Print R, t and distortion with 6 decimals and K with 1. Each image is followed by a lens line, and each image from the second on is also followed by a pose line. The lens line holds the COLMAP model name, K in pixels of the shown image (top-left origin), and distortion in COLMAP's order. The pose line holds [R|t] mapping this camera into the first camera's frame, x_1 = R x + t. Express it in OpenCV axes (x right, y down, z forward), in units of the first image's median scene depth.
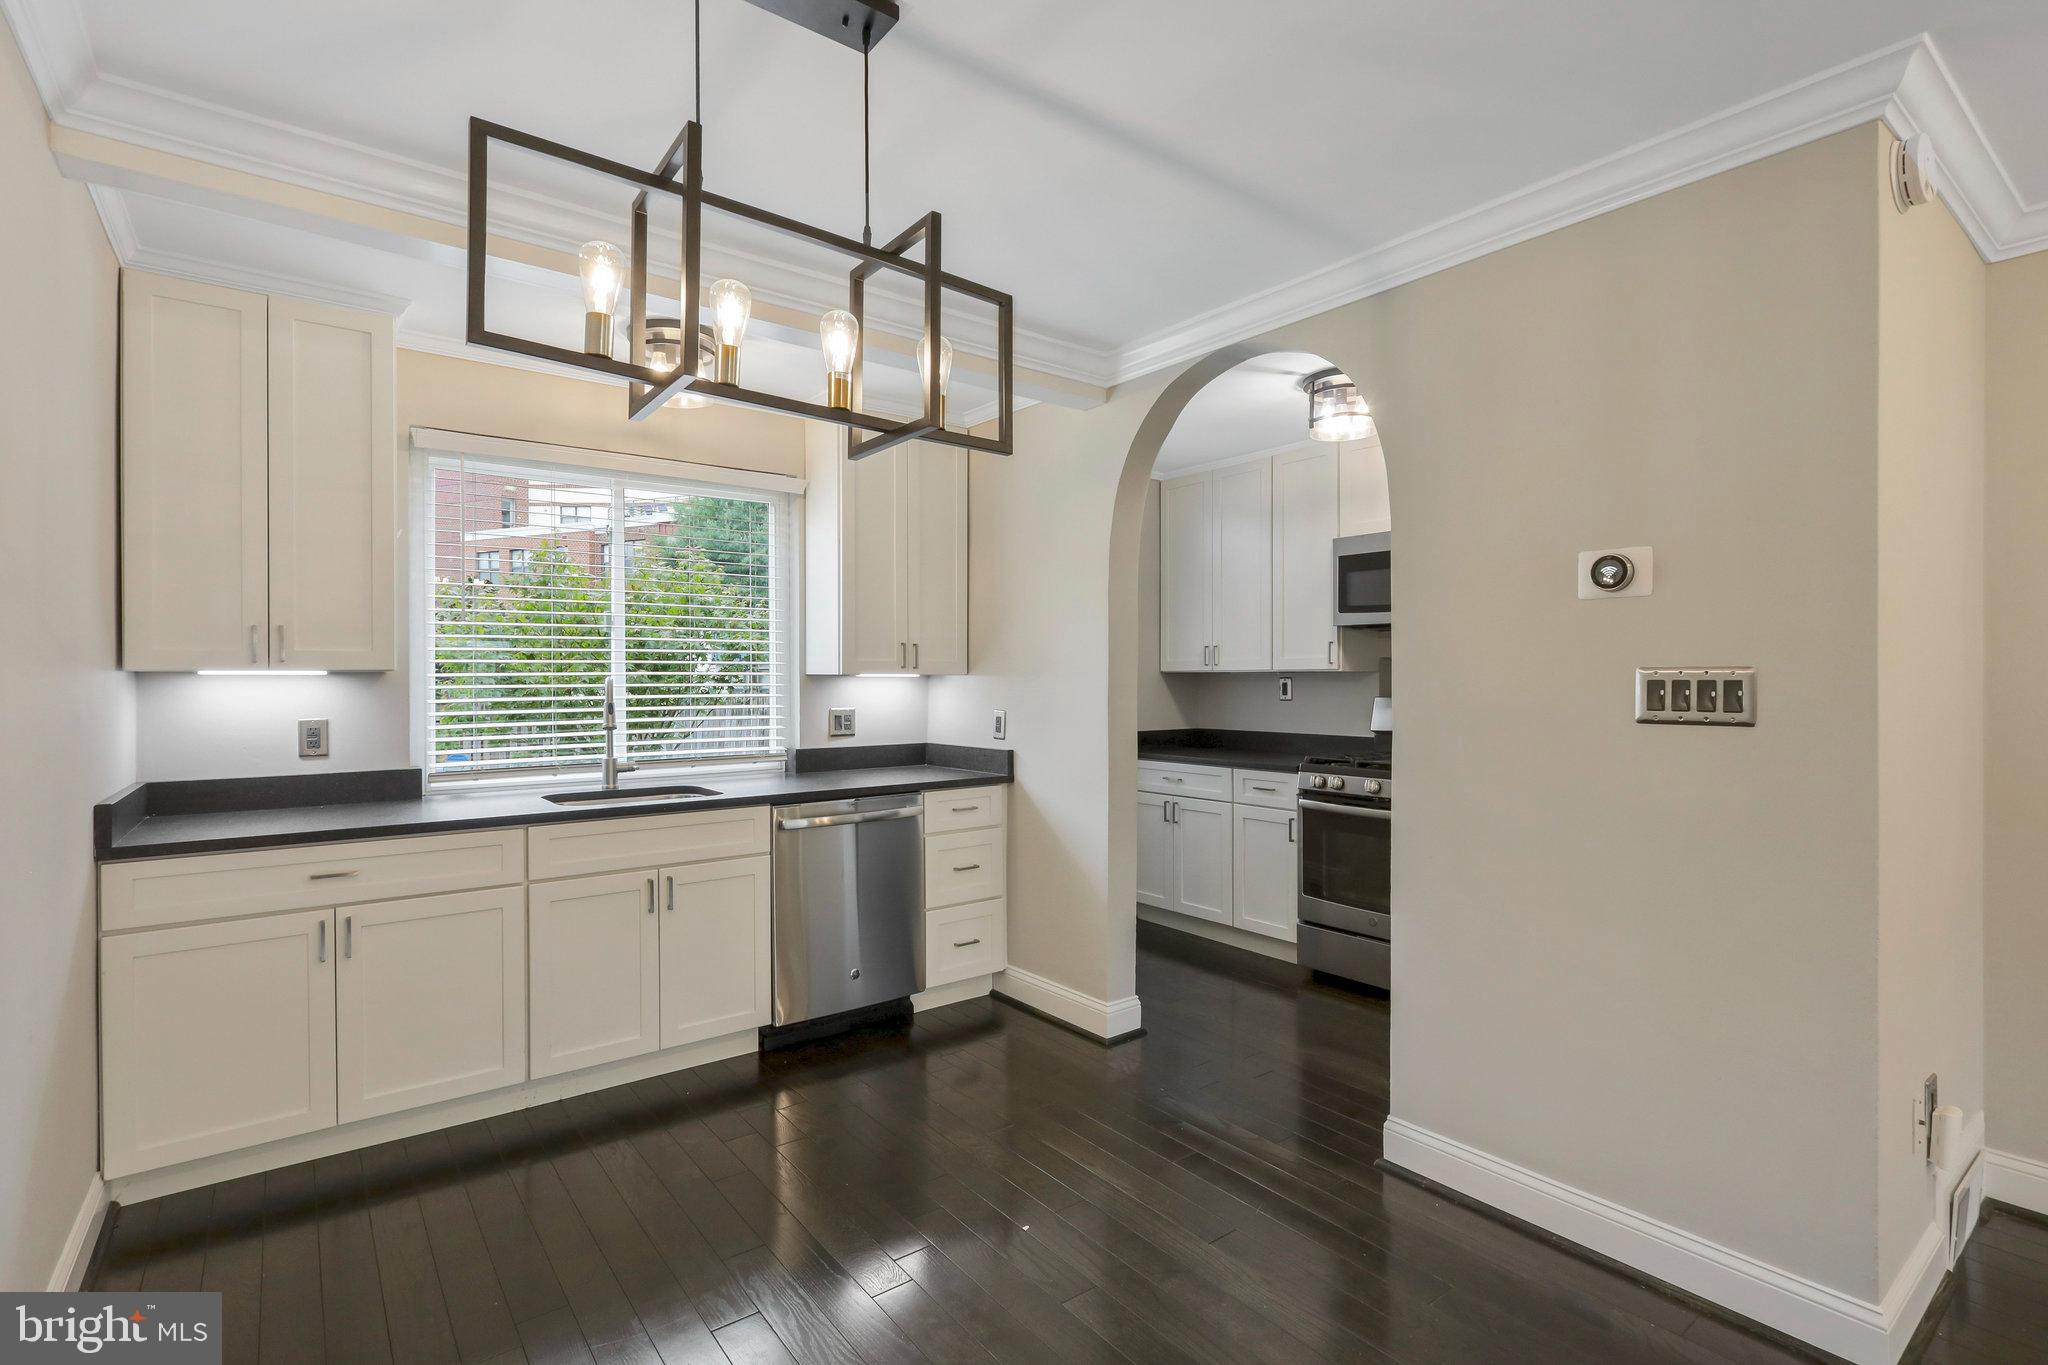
lens RADIAL K [[976.9, 0, 1036.0], [0, 976.9, 676.0], [0, 0, 1]] dist [-0.001286, -0.001238]
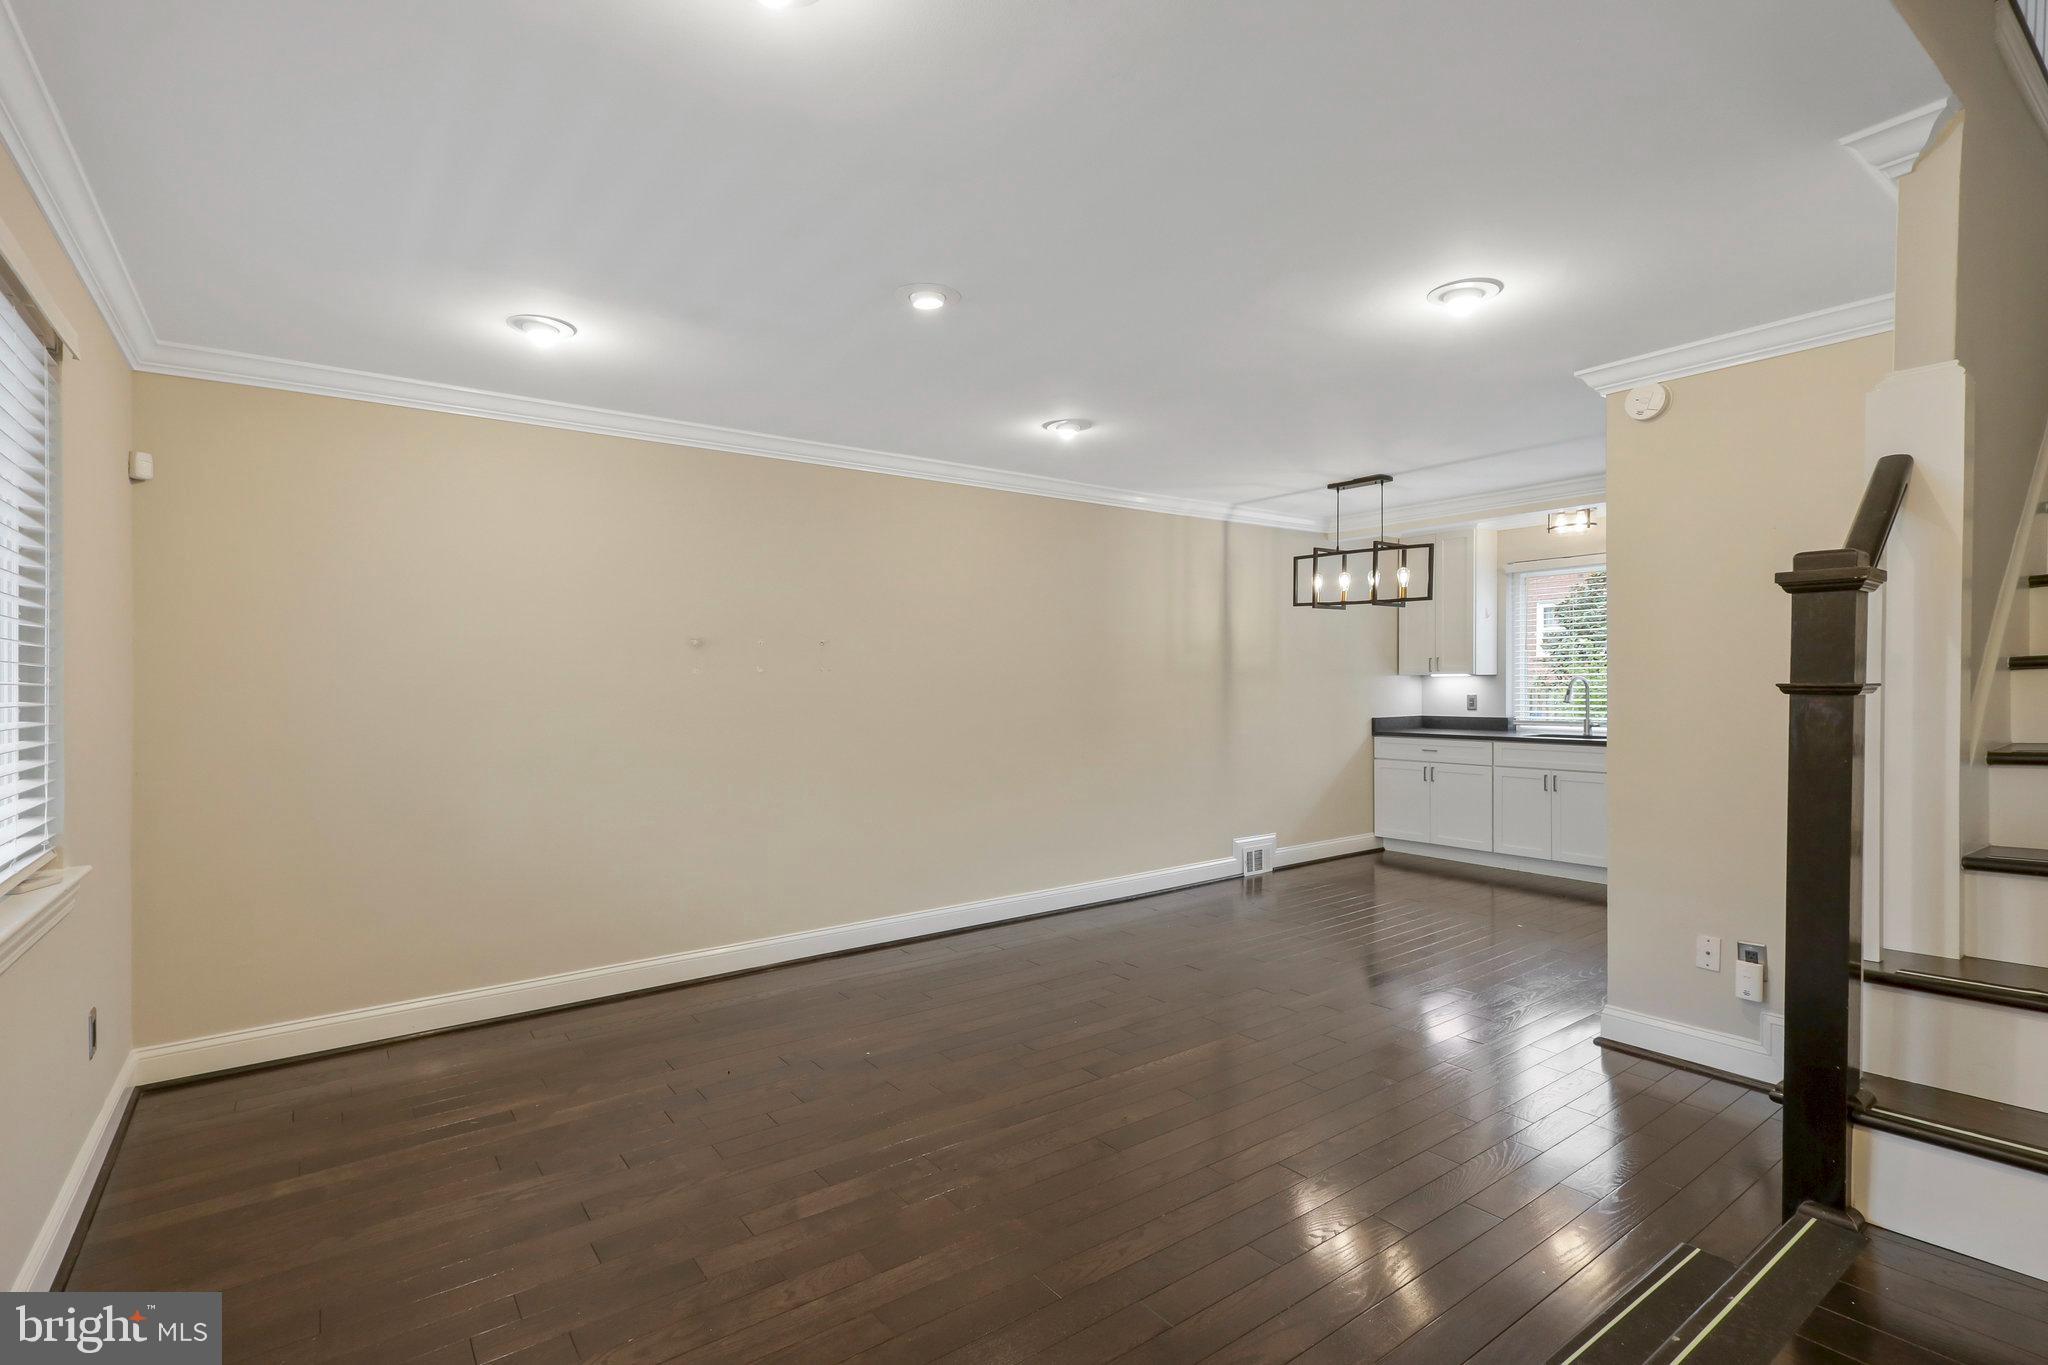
lens RADIAL K [[976.9, 0, 1022.5], [0, 976.9, 683.2], [0, 0, 1]] dist [-0.001286, -0.001238]
pose [[-0.019403, 0.007714, -0.999782, 1.725432], [0.006777, 0.999948, 0.007584, -0.009164], [0.999789, -0.006628, -0.019454, -0.065758]]
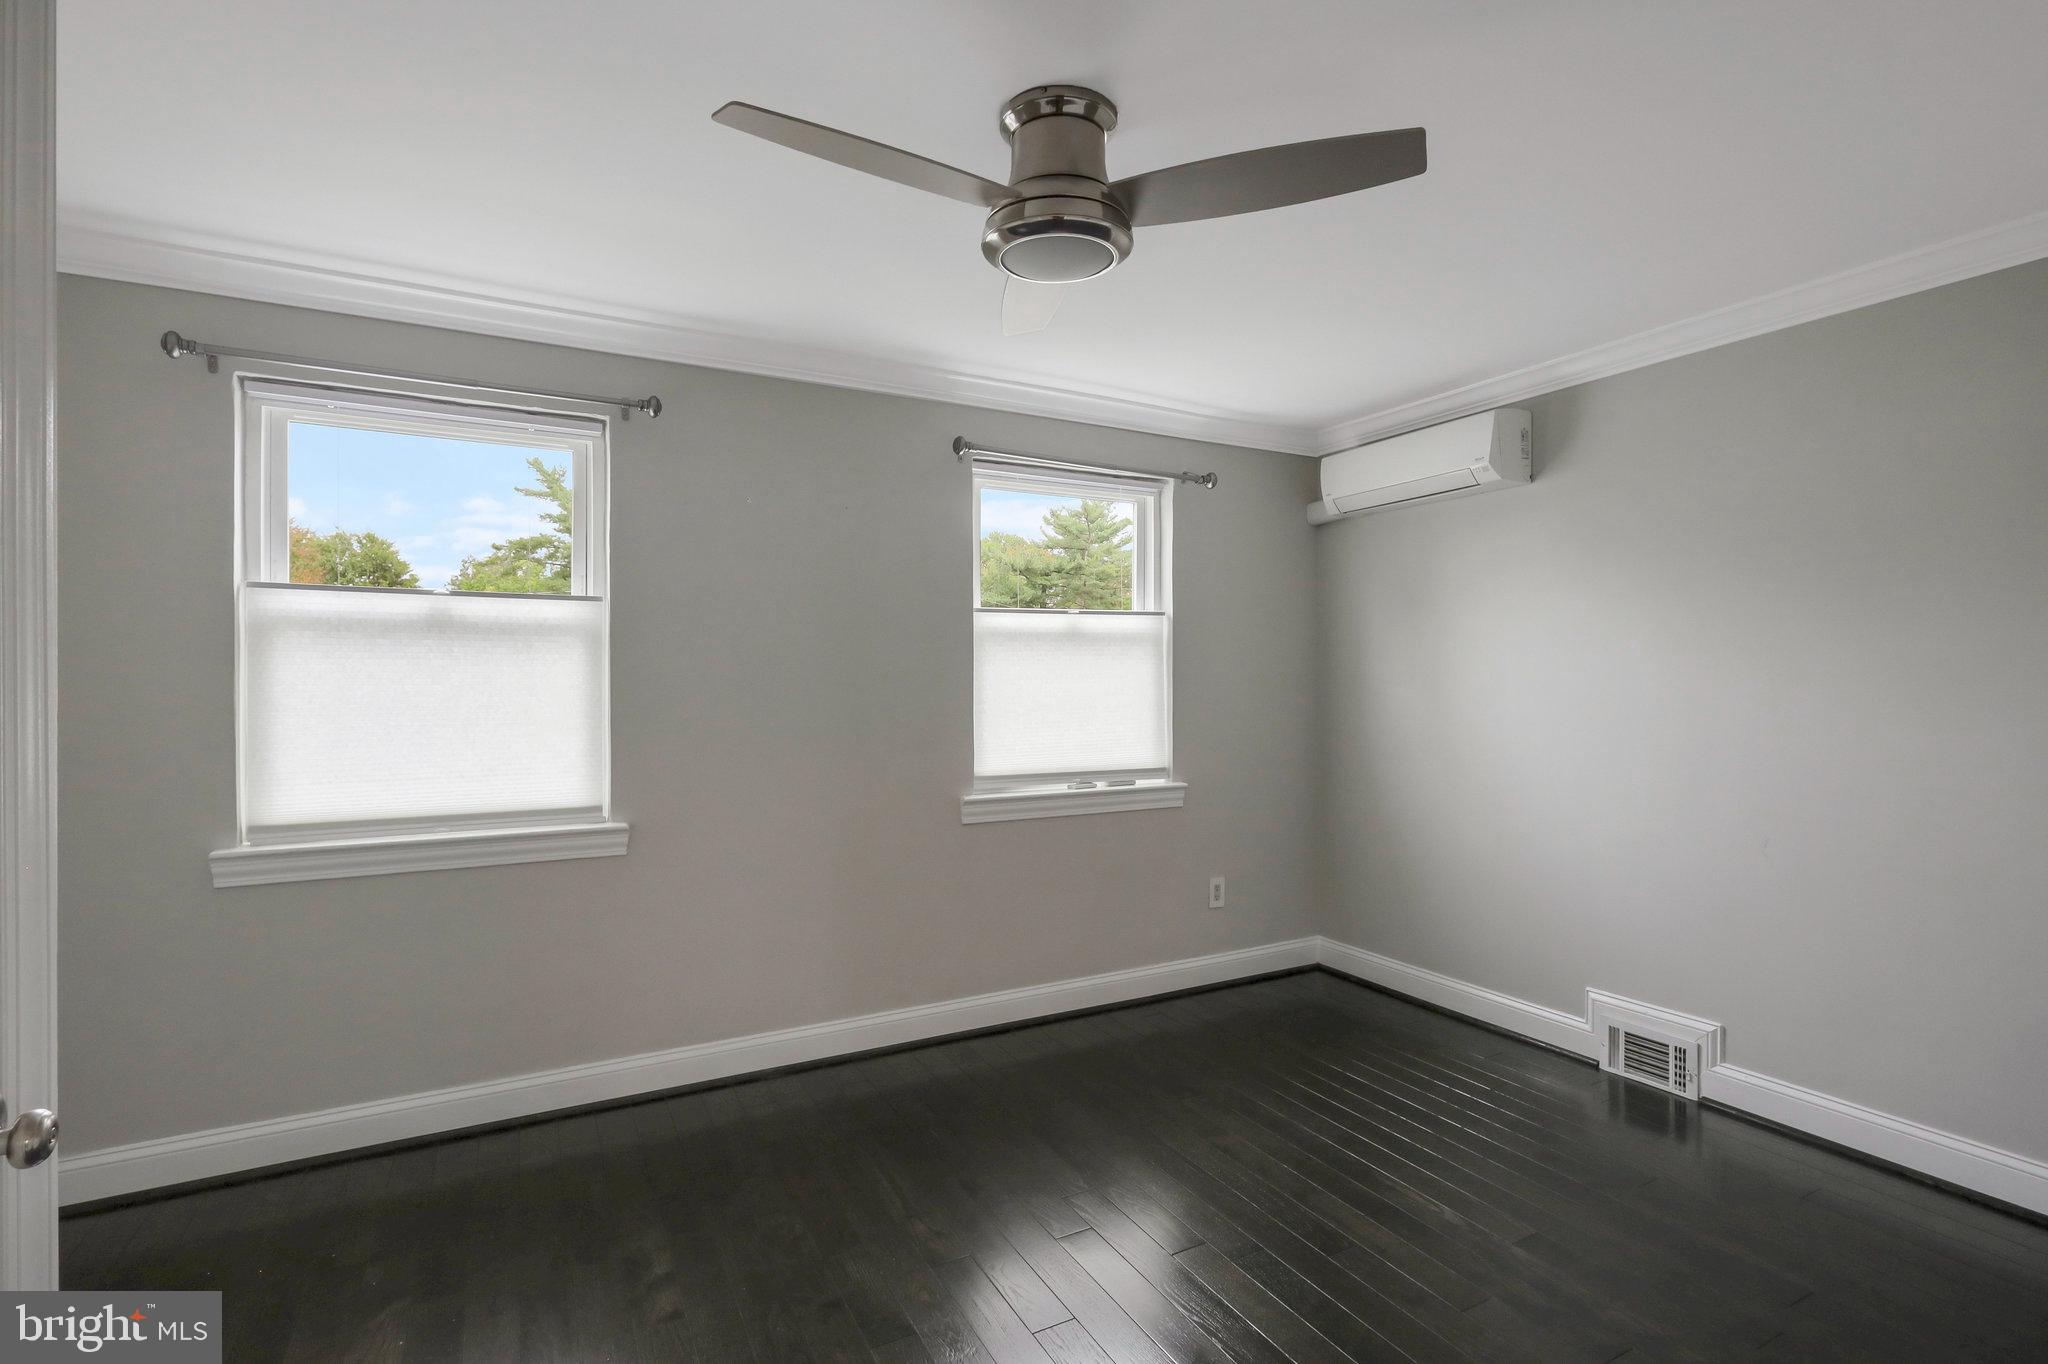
lens RADIAL K [[971.2, 0, 1030.0], [0, 971.2, 683.5], [0, 0, 1]] dist [-0.006269, 0.004679]
pose [[-0.988012, 0.006644, 0.154236, 0.007602], [0.006577, 0.999978, -0.000942, 0.012851], [-0.154239, 0.000083, -0.988034, 1.521595]]
